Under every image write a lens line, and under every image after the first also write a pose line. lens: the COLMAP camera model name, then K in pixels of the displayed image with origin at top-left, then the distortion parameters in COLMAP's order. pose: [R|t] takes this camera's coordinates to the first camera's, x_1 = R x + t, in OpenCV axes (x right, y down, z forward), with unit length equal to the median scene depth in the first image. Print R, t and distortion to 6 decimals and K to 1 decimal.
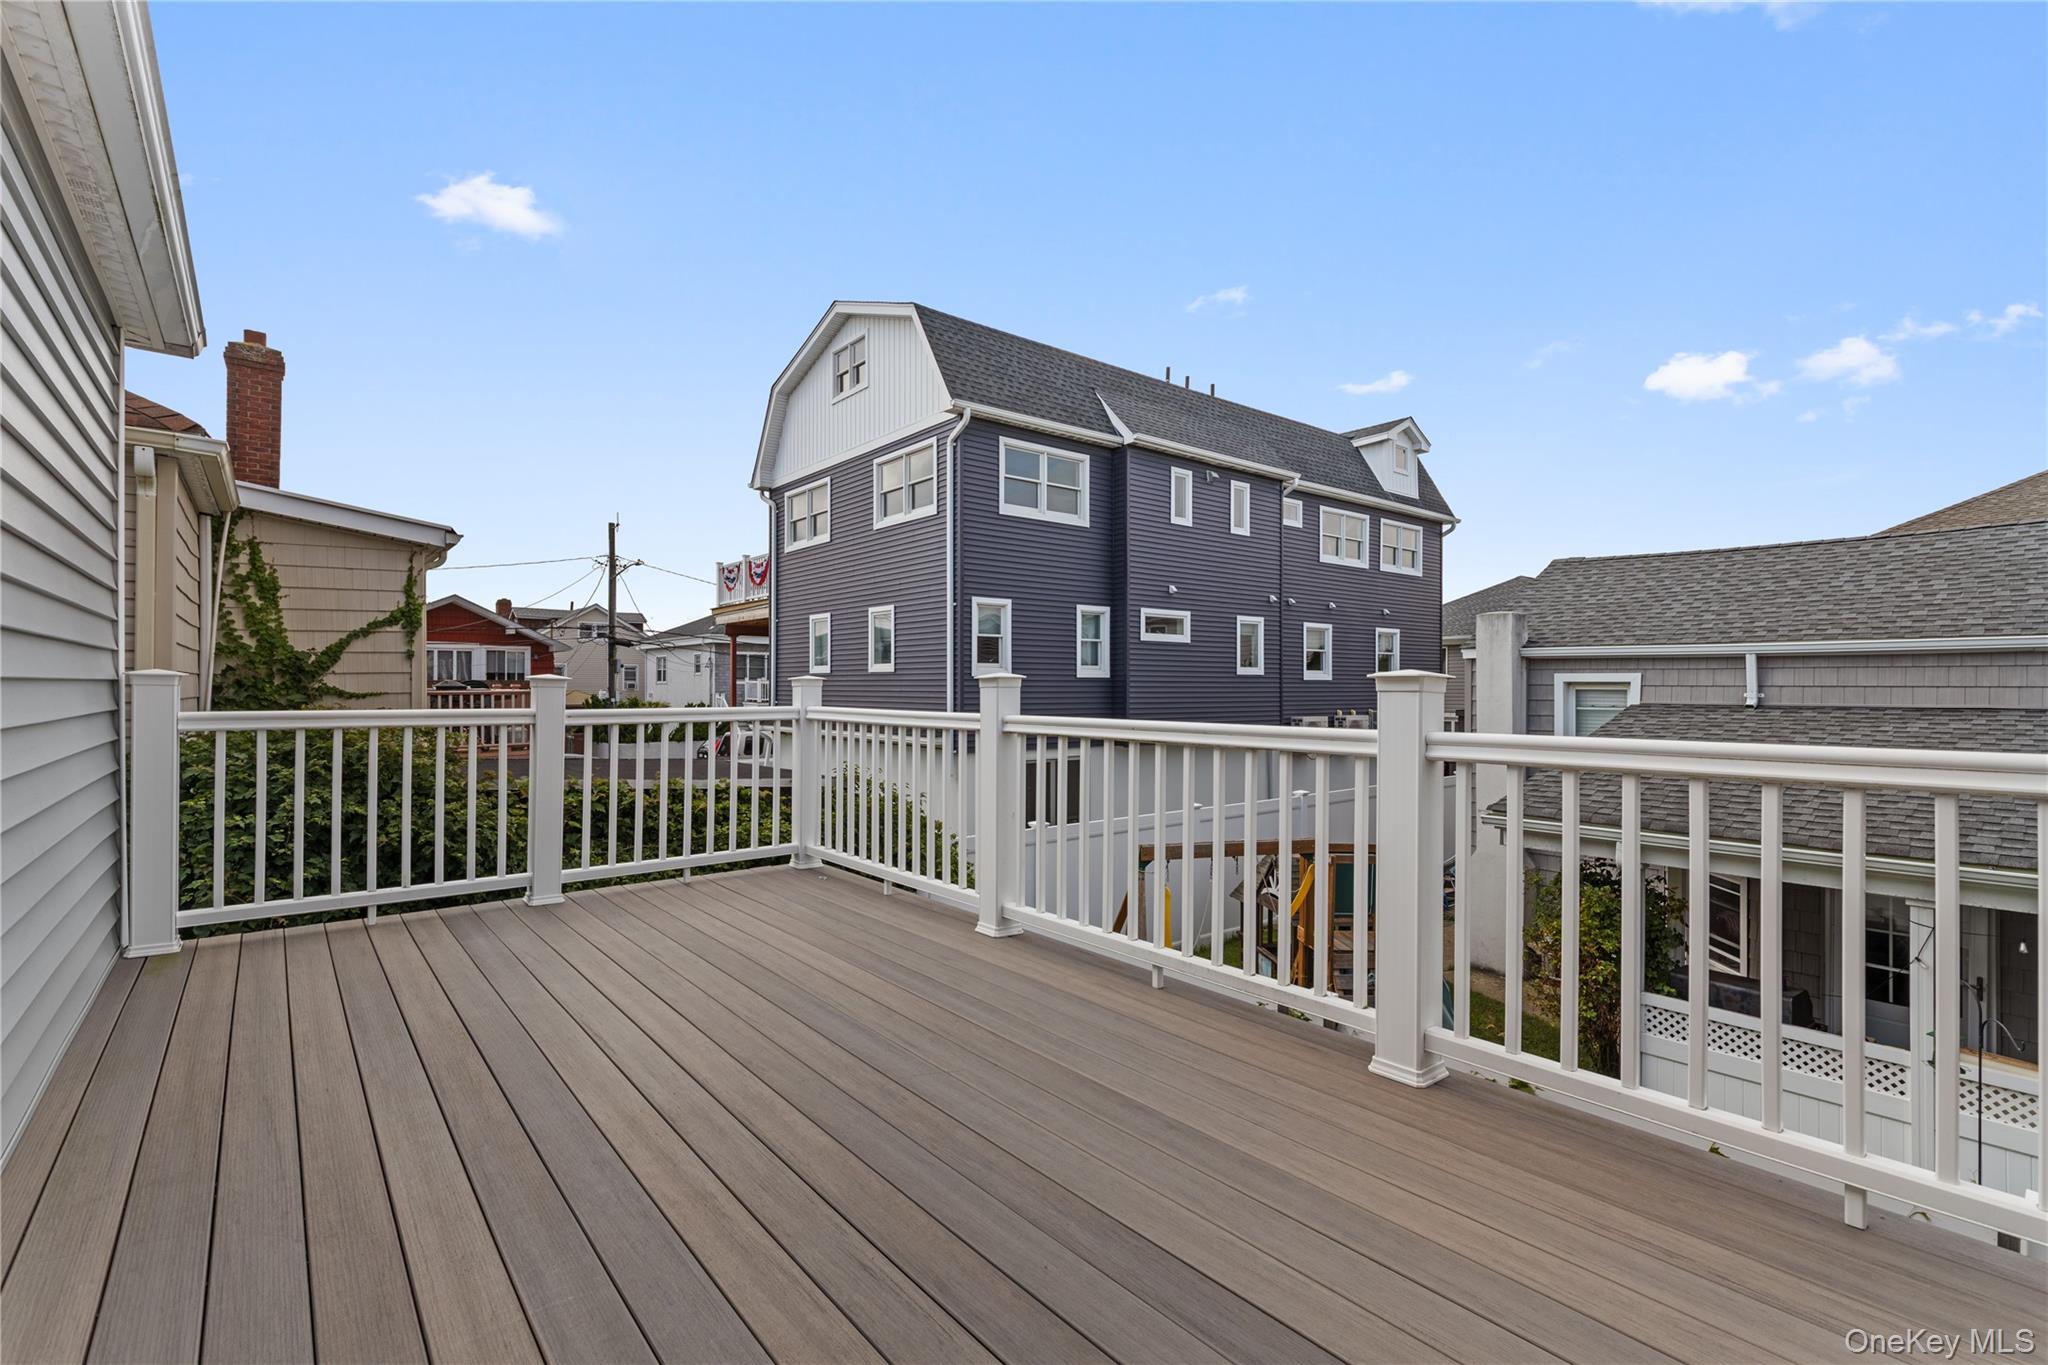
lens RADIAL K [[931.8, 0, 1029.1], [0, 931.8, 680.5], [0, 0, 1]] dist [0.009903, 0.000057]
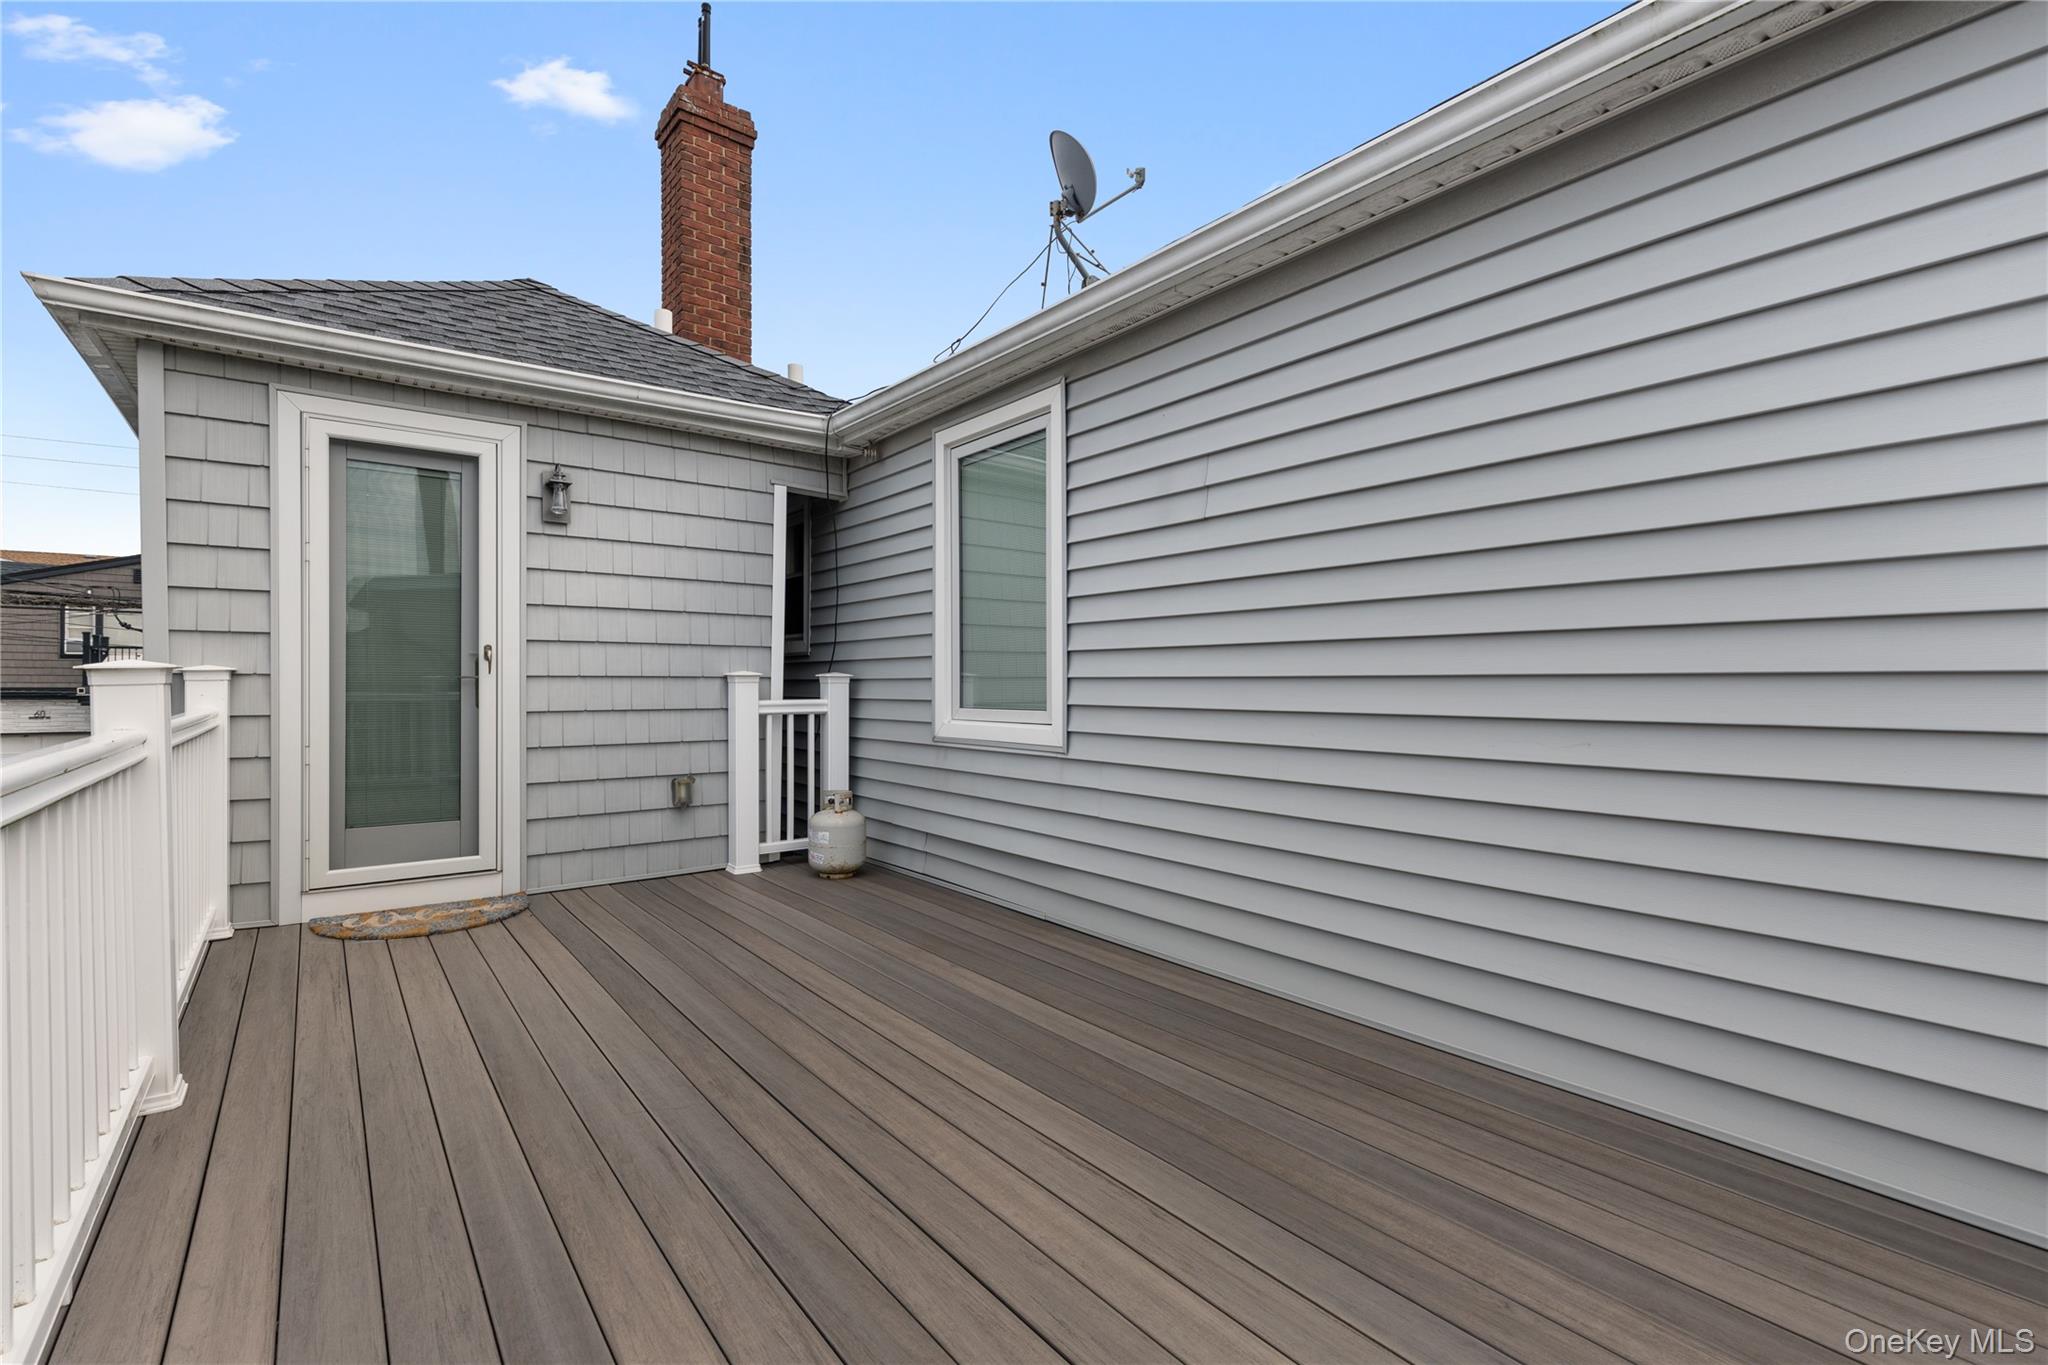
lens RADIAL K [[931.8, 0, 1024.6], [0, 931.8, 685.1], [0, 0, 1]] dist [0.009903, 0.000057]
pose [[-0.999323, -0.002345, 0.036725, -0.255420], [-0.002467, 0.999992, -0.003282, 0.007208], [-0.036717, -0.003370, -0.999320, 1.000037]]
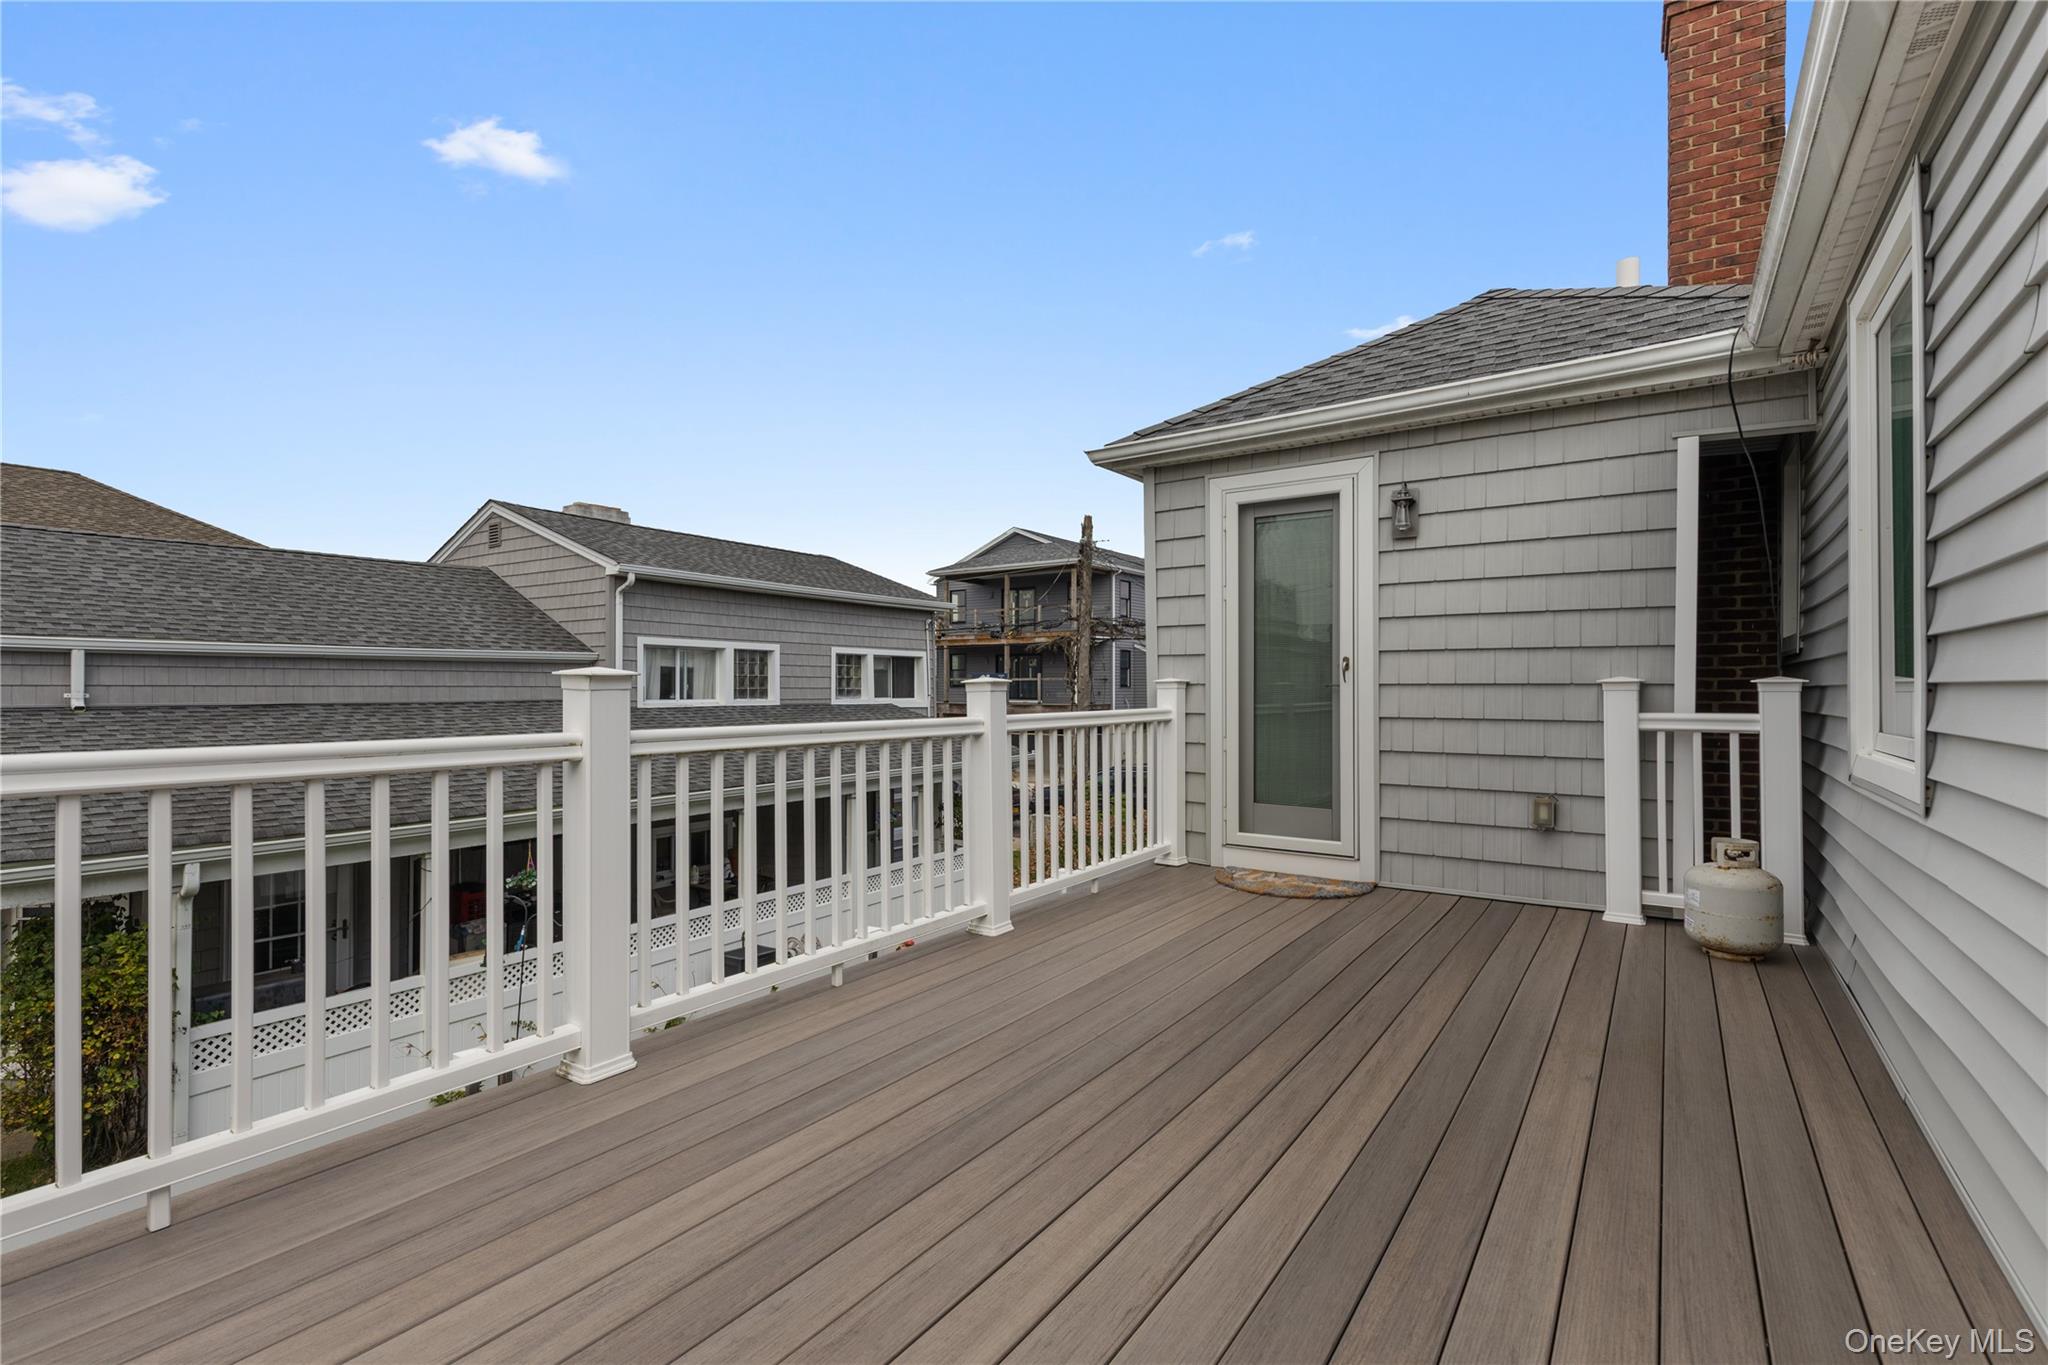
lens RADIAL K [[931.8, 0, 979.1], [0, 931.8, 685.3], [0, 0, 1]] dist [0.009903, 0.000057]
pose [[-0.246258, 0.001109, 0.969204, -0.599931], [-0.007593, 0.999966, -0.003074, 0.003724], [-0.969175, -0.008116, -0.246241, 0.751075]]
